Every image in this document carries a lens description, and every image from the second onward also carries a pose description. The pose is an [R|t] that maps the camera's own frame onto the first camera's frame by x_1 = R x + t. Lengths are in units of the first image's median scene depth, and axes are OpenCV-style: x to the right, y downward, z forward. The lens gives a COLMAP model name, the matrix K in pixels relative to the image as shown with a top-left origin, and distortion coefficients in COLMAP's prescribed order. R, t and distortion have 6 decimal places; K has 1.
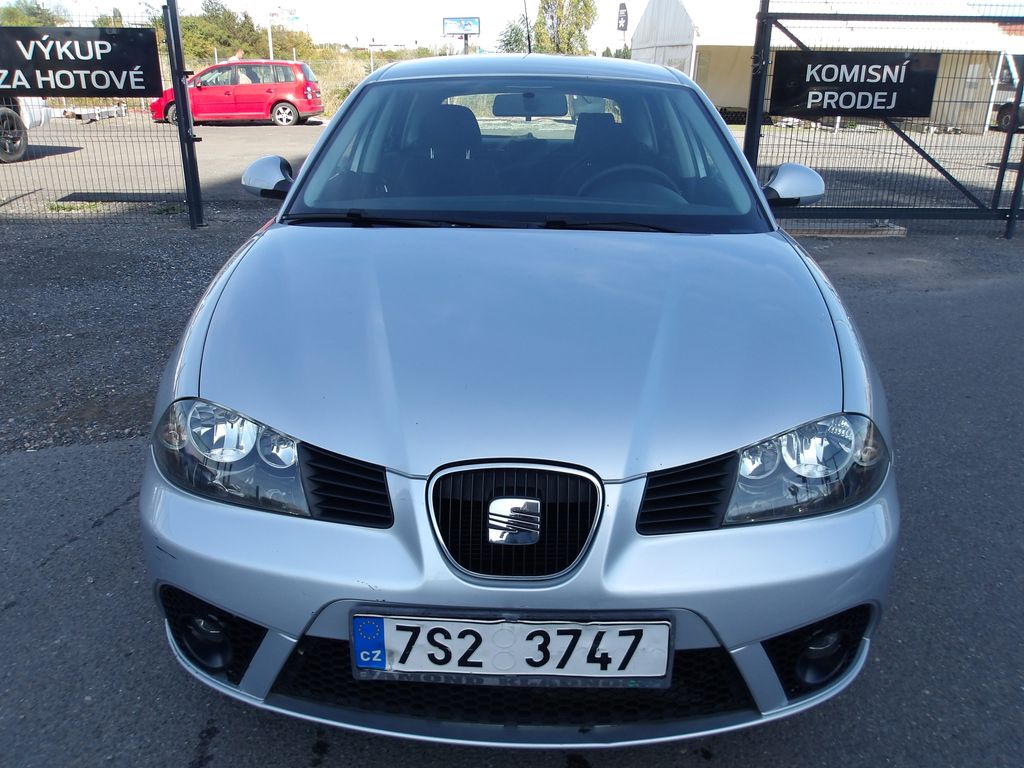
lens RADIAL K [[868.0, 0, 507.9], [0, 868.0, 375.7], [0, 0, 1]] dist [-0.011415, 0.004830]
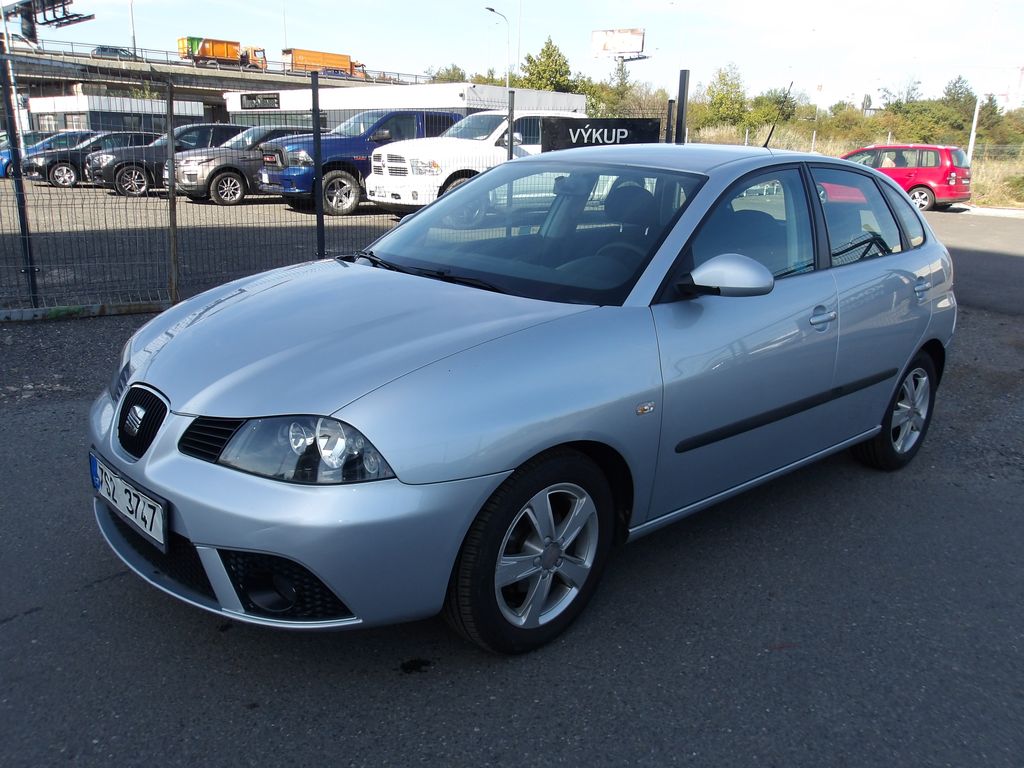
lens RADIAL K [[868.0, 0, 507.9], [0, 868.0, 375.7], [0, 0, 1]] dist [-0.011415, 0.004830]
pose [[0.703029, 0.190345, -0.685214, 0.120222], [-0.248942, 0.968423, 0.013604, -0.008459], [0.666166, 0.161015, 0.728215, 0.018309]]
